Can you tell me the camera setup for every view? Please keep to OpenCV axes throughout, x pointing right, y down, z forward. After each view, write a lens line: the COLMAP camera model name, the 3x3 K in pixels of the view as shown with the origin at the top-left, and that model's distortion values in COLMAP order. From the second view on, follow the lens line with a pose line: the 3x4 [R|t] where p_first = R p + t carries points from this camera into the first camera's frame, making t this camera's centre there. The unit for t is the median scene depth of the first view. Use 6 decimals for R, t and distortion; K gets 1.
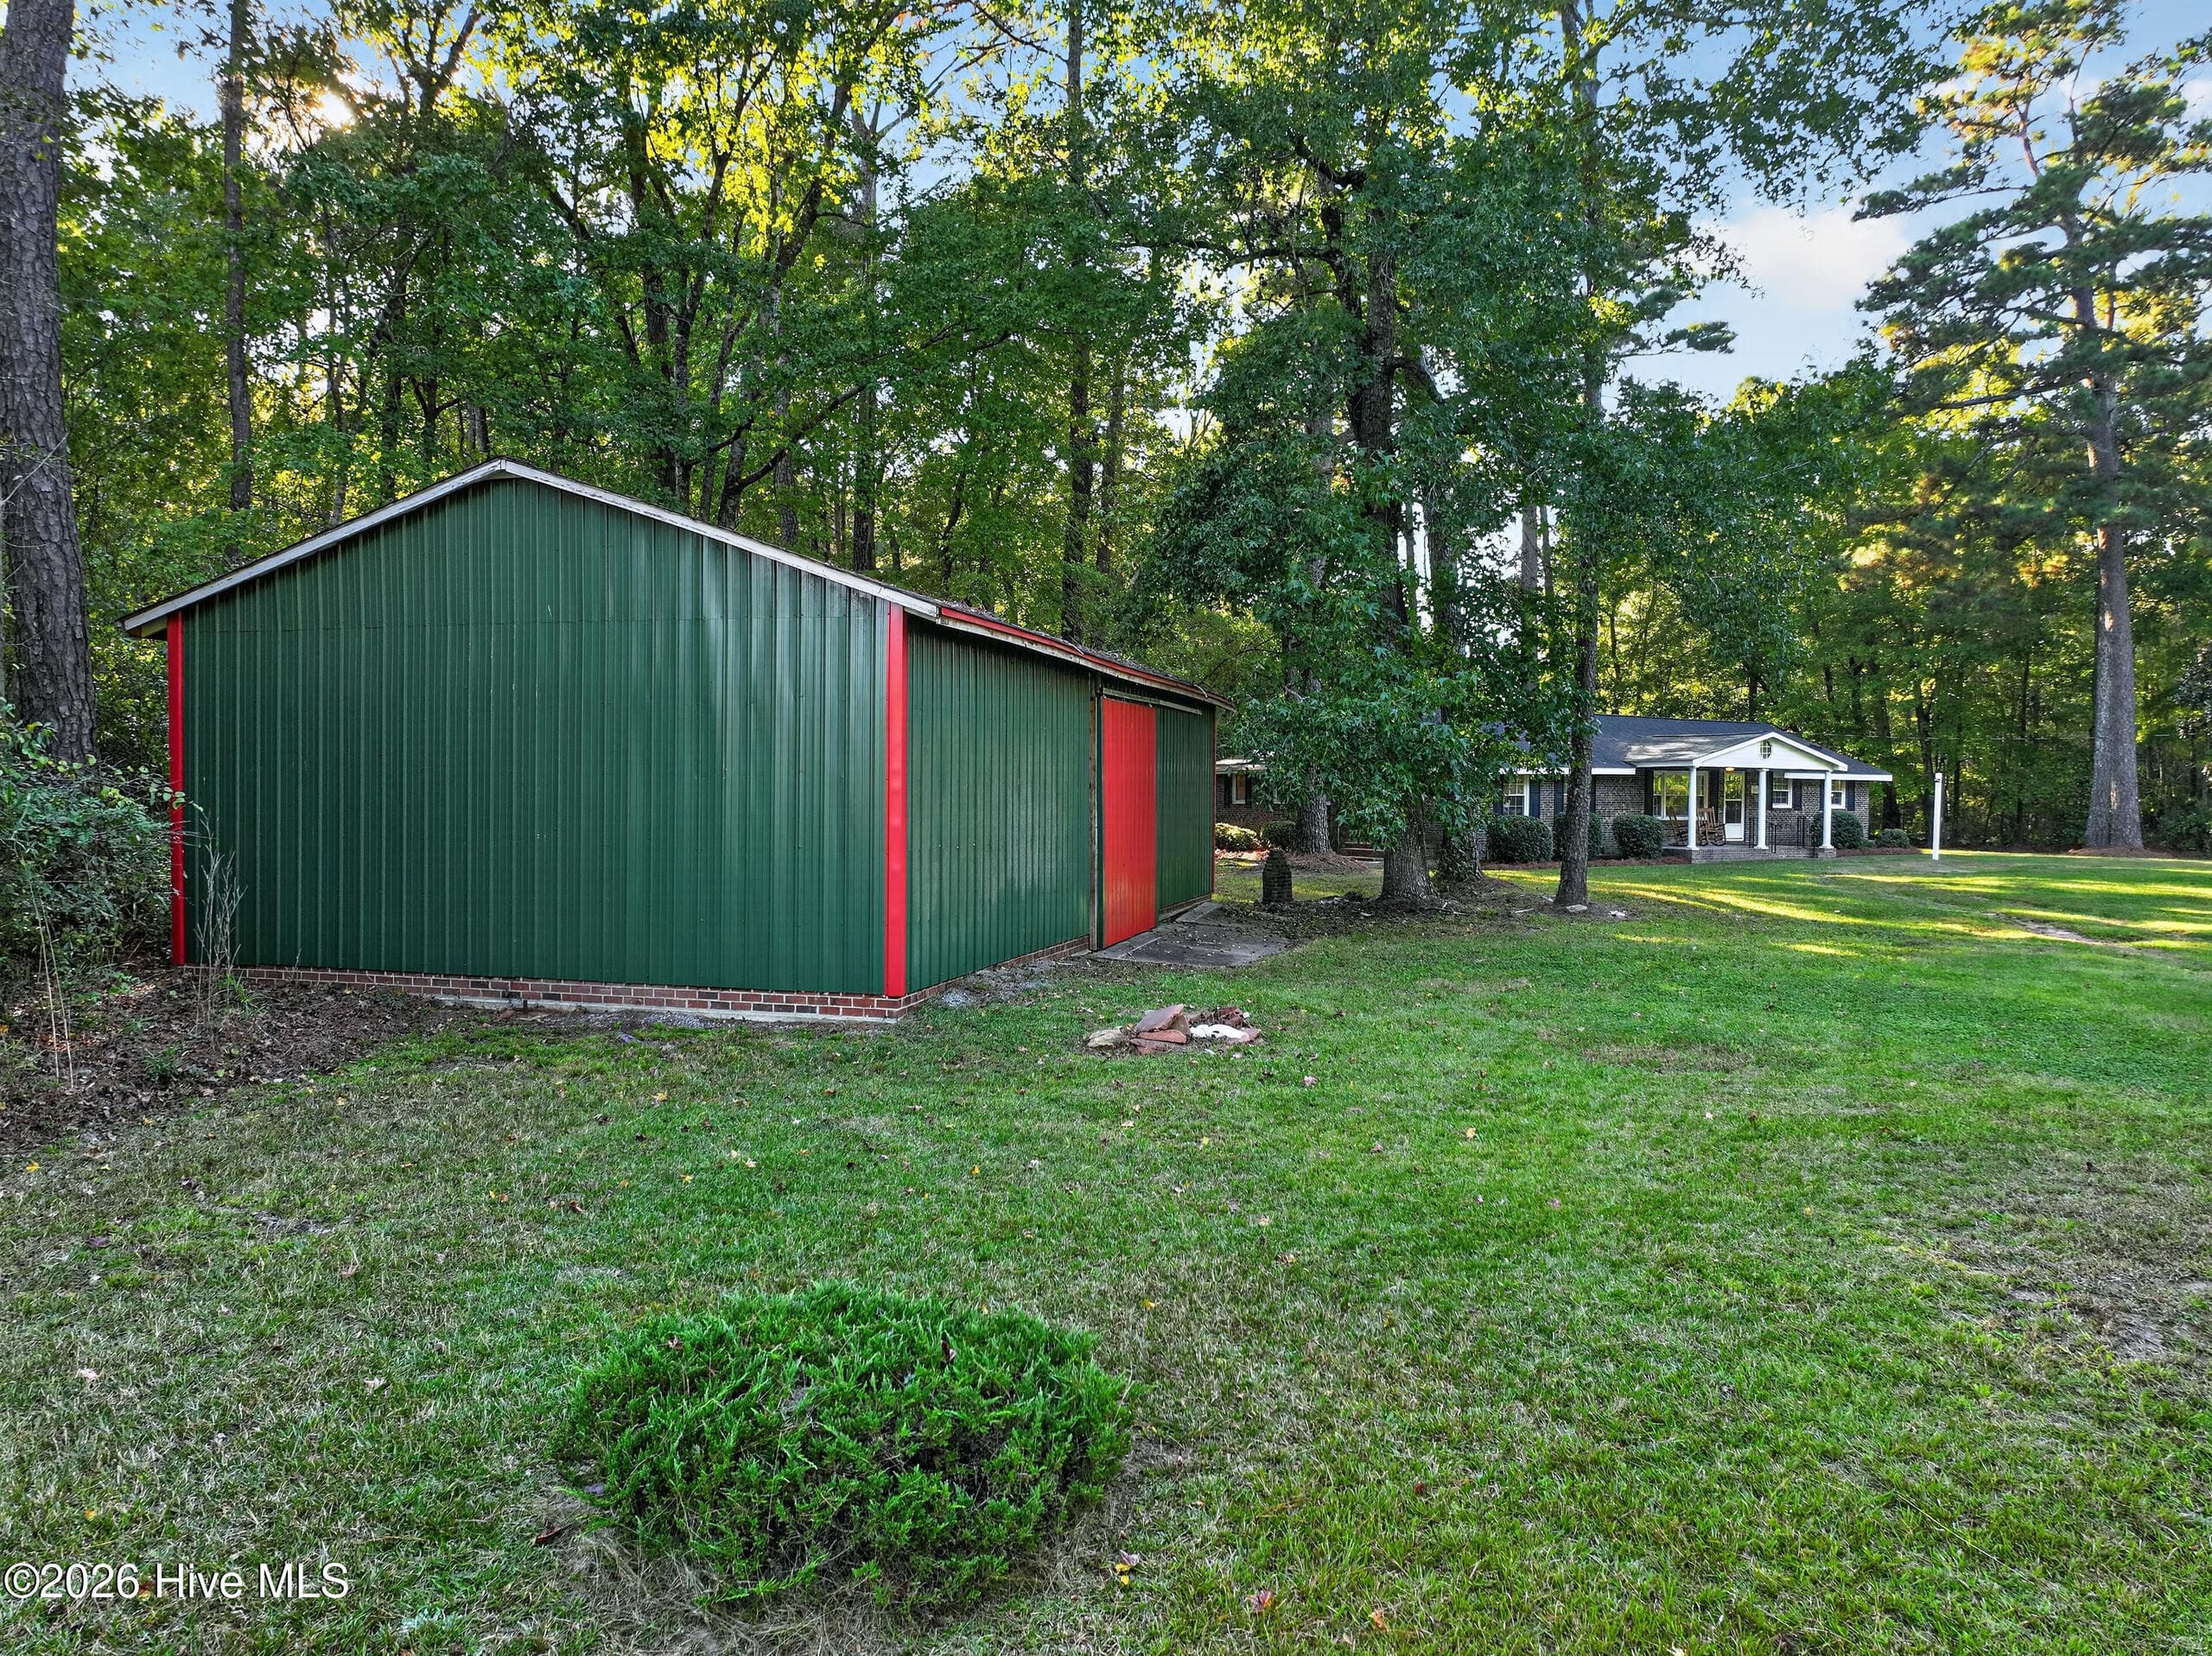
lens RADIAL K [[1573.3, 0, 1110.3], [0, 1573.3, 828.2], [0, 0, 1]] dist [0.001250, -0.001967]
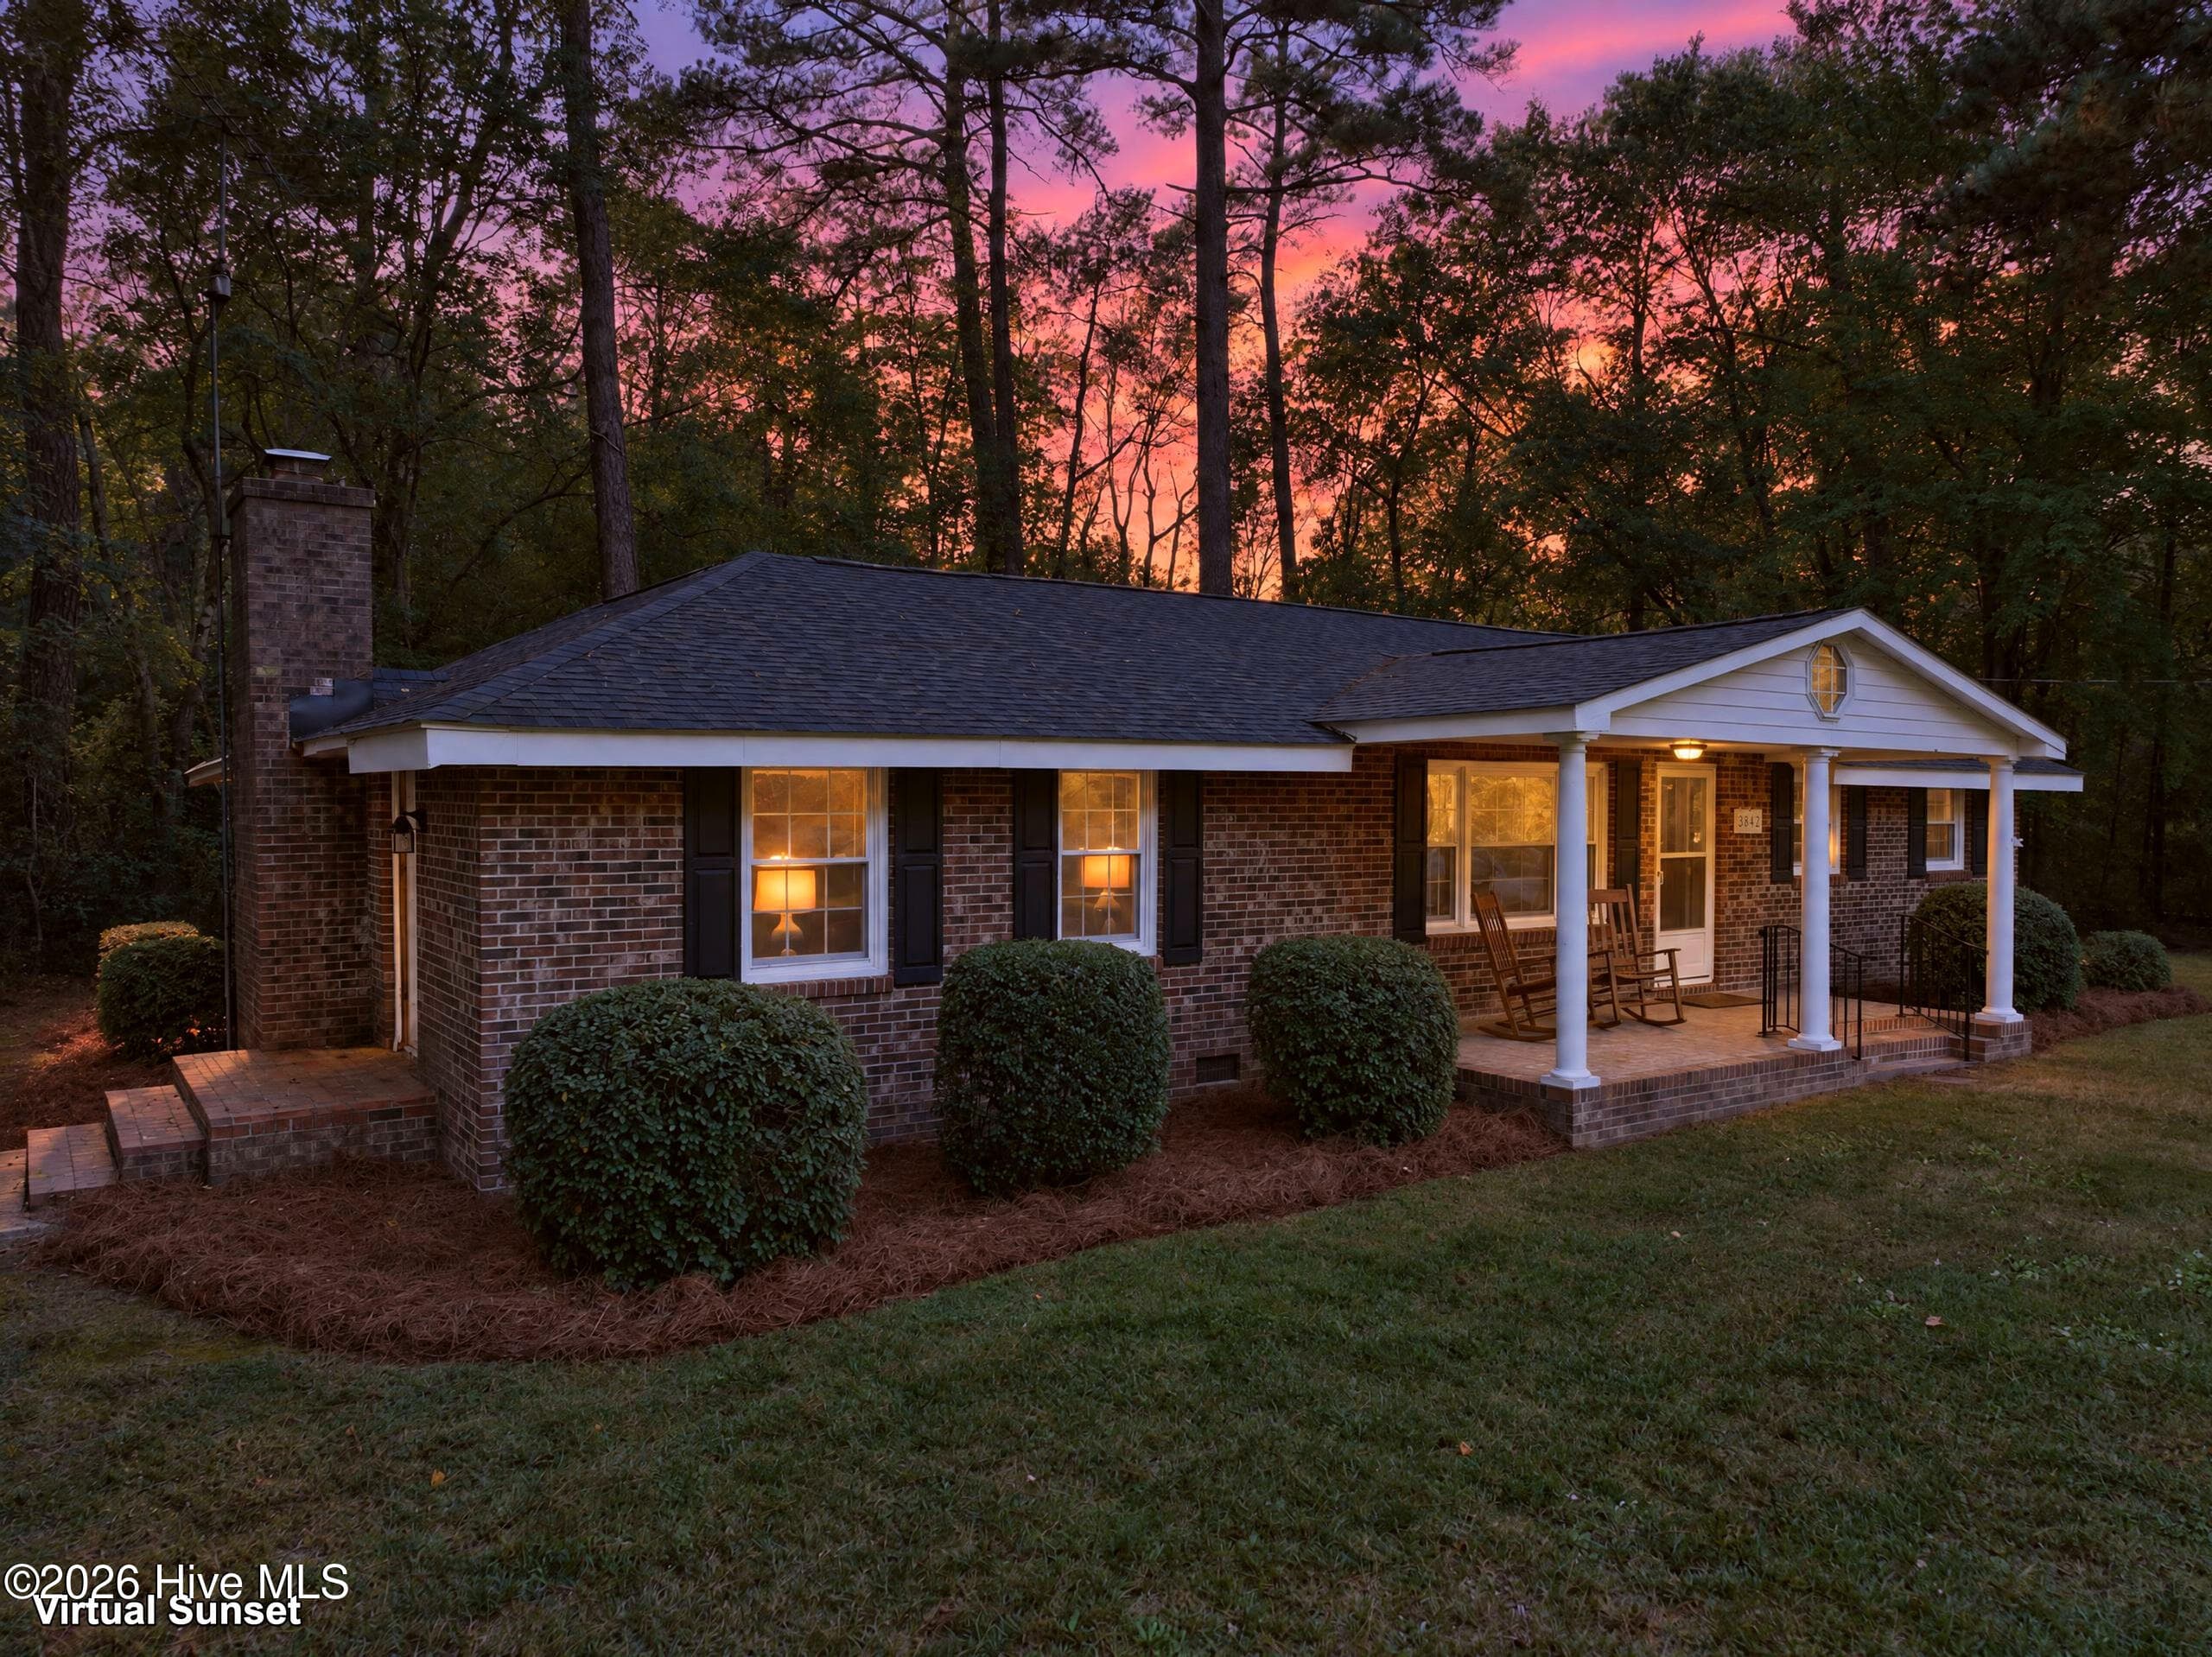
lens RADIAL K [[1573.3, 0, 1103.4], [0, 1573.3, 821.2], [0, 0, 1]] dist [0.001250, -0.001967]
pose [[0.996113, -0.002858, 0.088036, 0.260592], [0.003403, 0.999976, -0.006043, -0.023648], [-0.088017, 0.006319, 0.996099, 0.718373]]
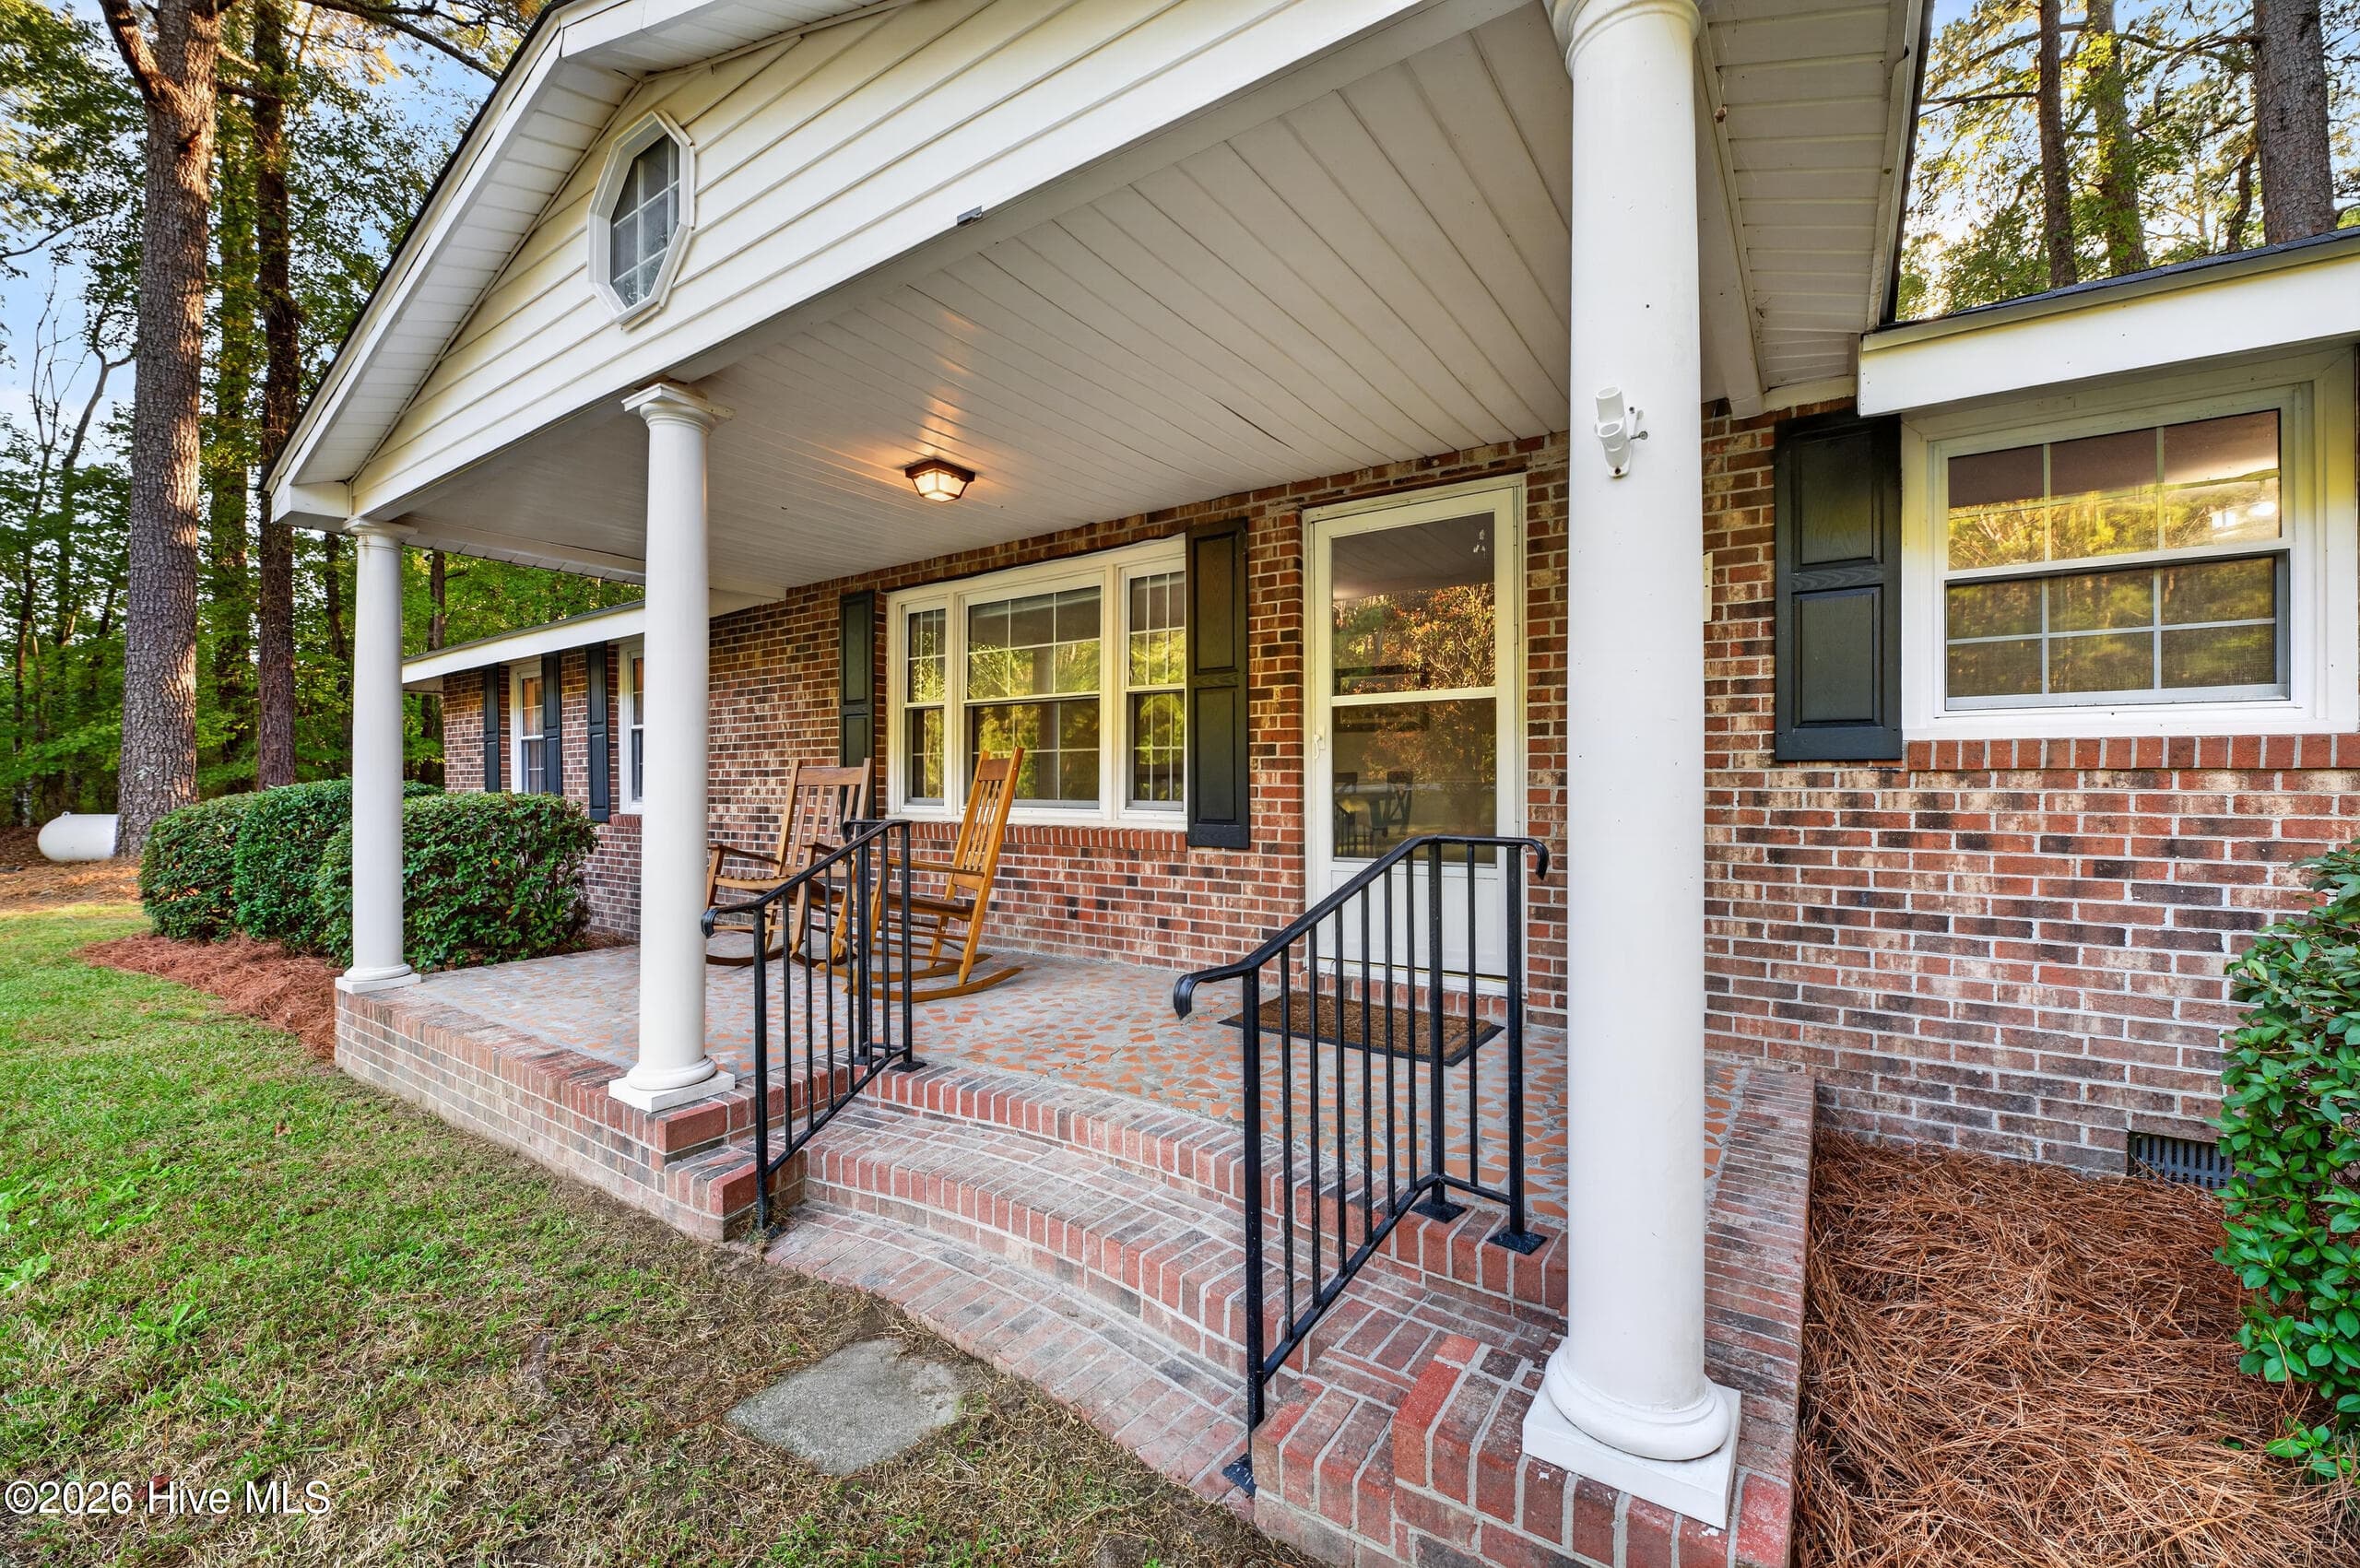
lens RADIAL K [[952.3, 0, 1170.4], [0, 952.3, 785.1], [0, 0, 1]] dist [-0.001265, -0.000379]
pose [[0.423668, -0.003165, -0.905812, 0.479848], [-0.010909, 0.999904, -0.008596, -0.008950], [0.905752, 0.013523, 0.423592, 0.973264]]
